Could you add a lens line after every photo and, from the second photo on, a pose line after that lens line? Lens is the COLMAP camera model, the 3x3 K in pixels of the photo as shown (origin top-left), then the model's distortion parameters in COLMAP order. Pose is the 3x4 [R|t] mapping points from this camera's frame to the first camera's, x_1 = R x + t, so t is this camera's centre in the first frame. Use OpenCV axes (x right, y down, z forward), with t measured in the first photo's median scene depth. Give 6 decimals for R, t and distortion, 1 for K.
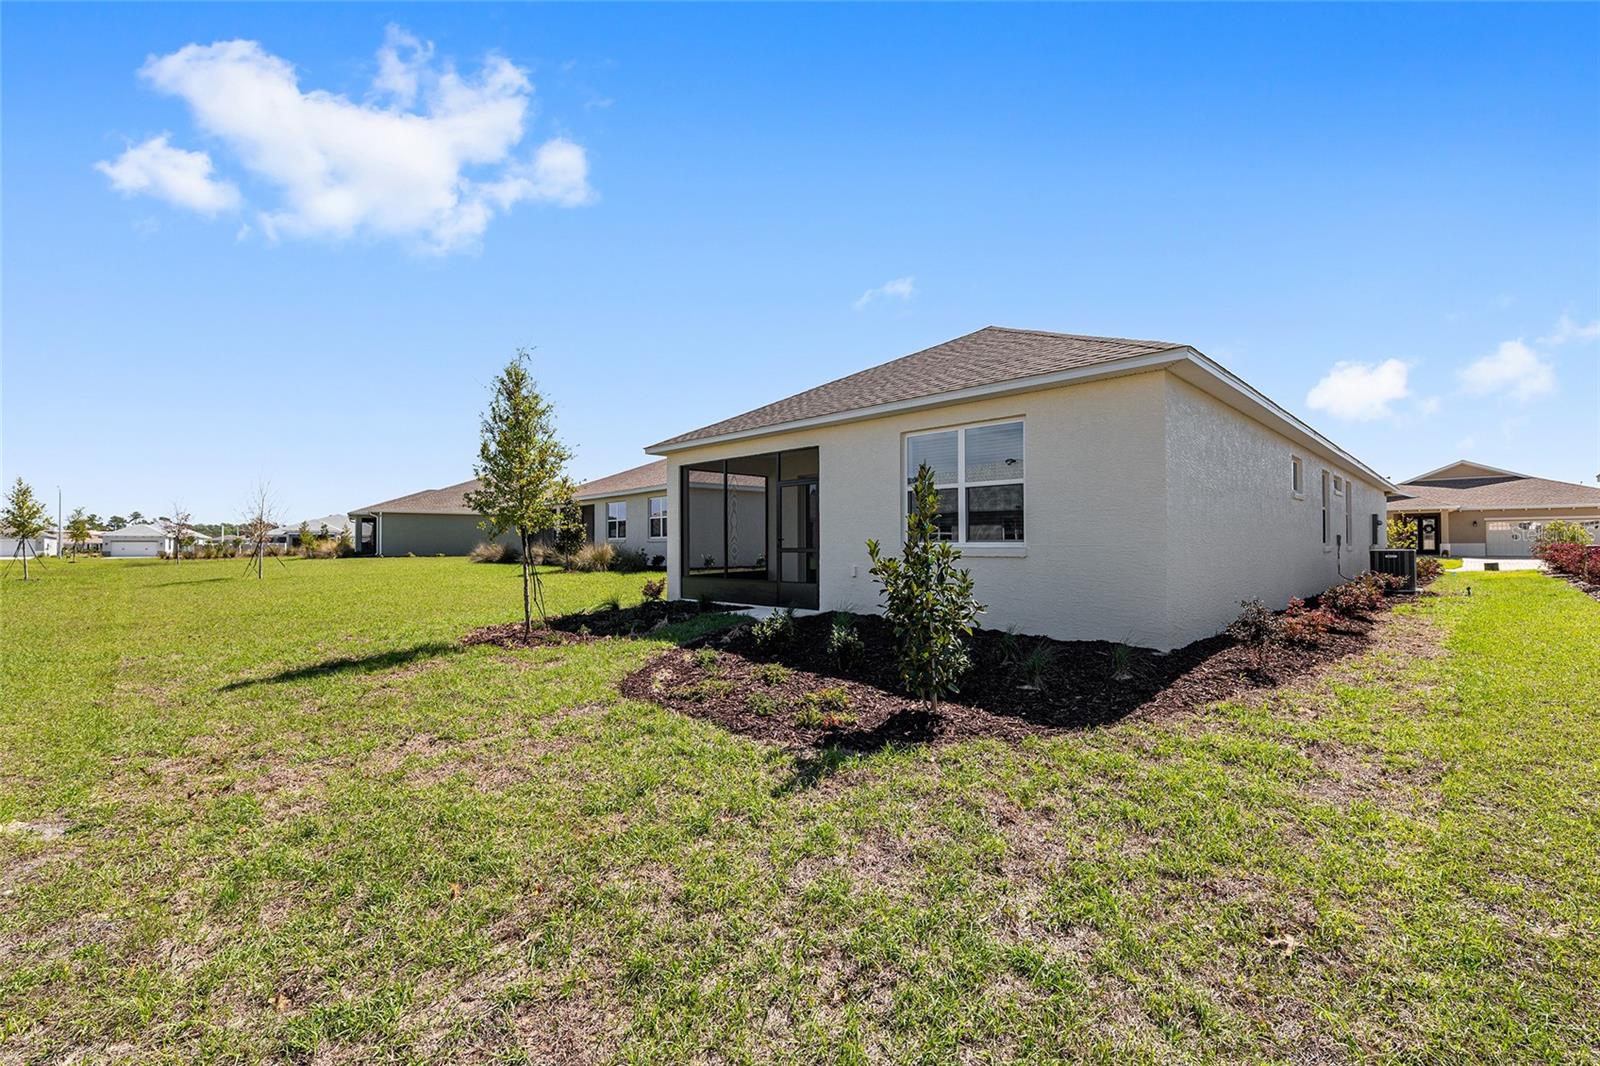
lens RADIAL K [[672.6, 0, 800.9], [0, 672.6, 542.6], [0, 0, 1]] dist [-0.007545, -0.000142]
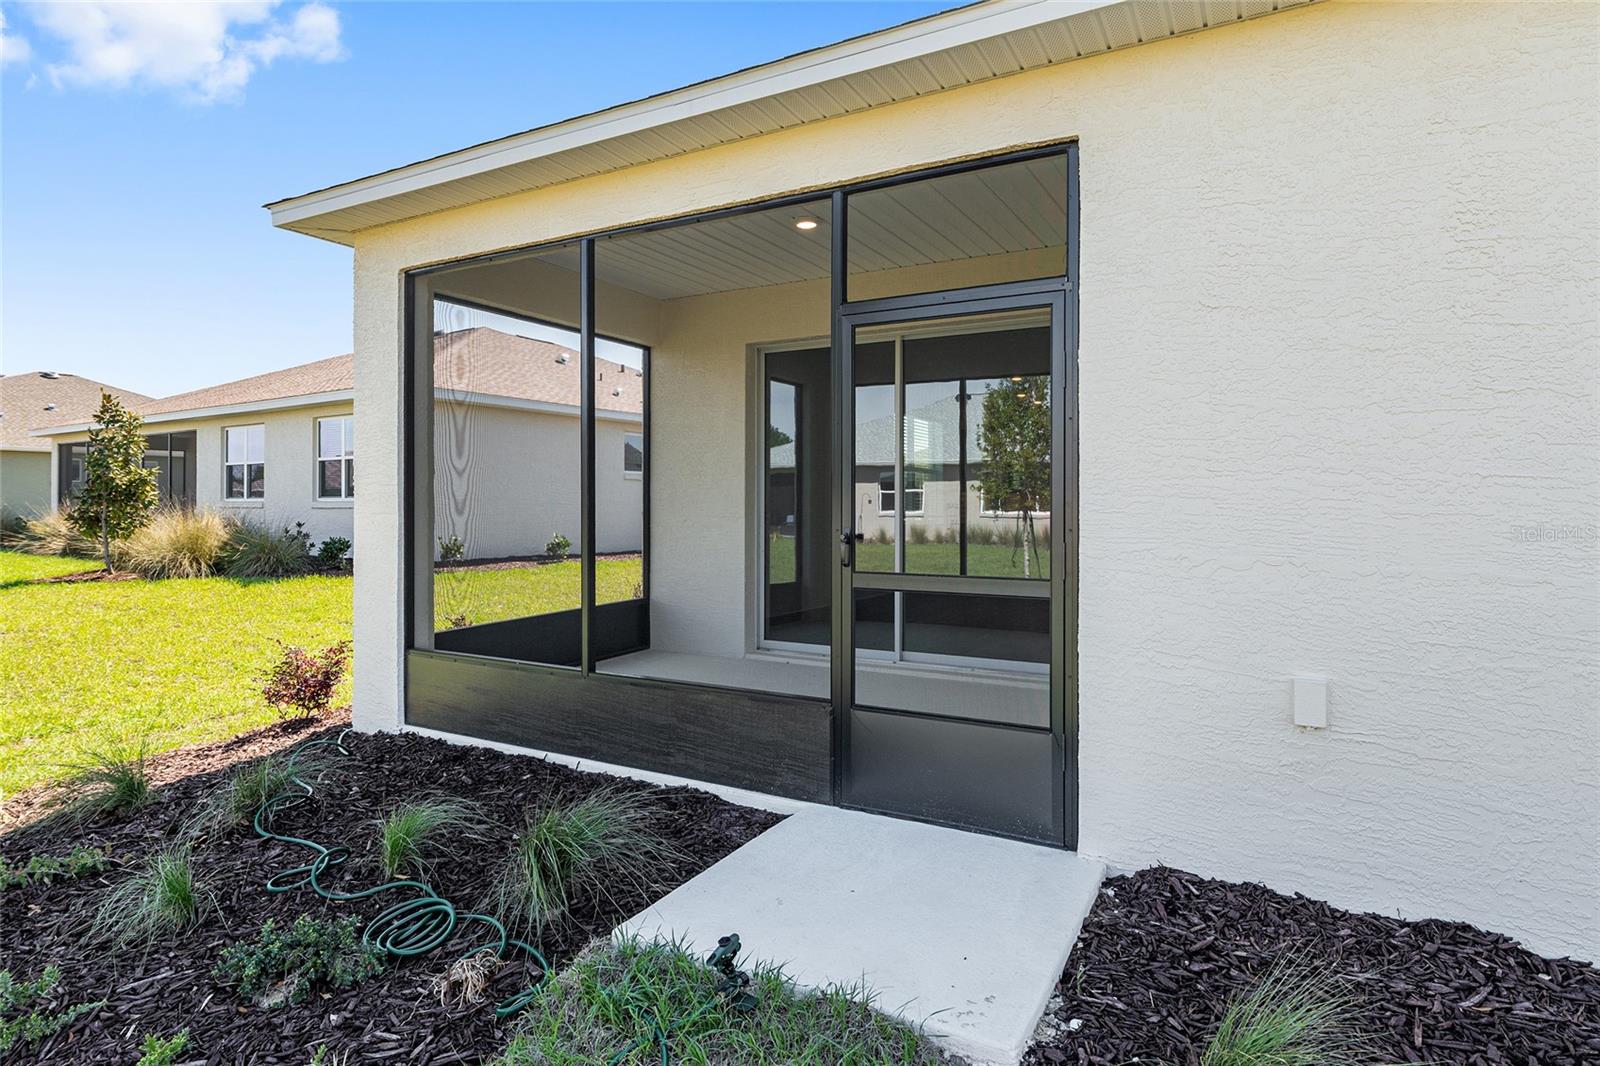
lens RADIAL K [[883.9, 0, 806.2], [0, 883.9, 509.7], [0, 0, 1]] dist [-0.000451, -0.000263]
pose [[0.962409, 0.000384, 0.271603, -0.065822], [-0.003064, 0.999951, 0.009443, -0.008500], [-0.271586, -0.009920, 0.962363, 0.332484]]
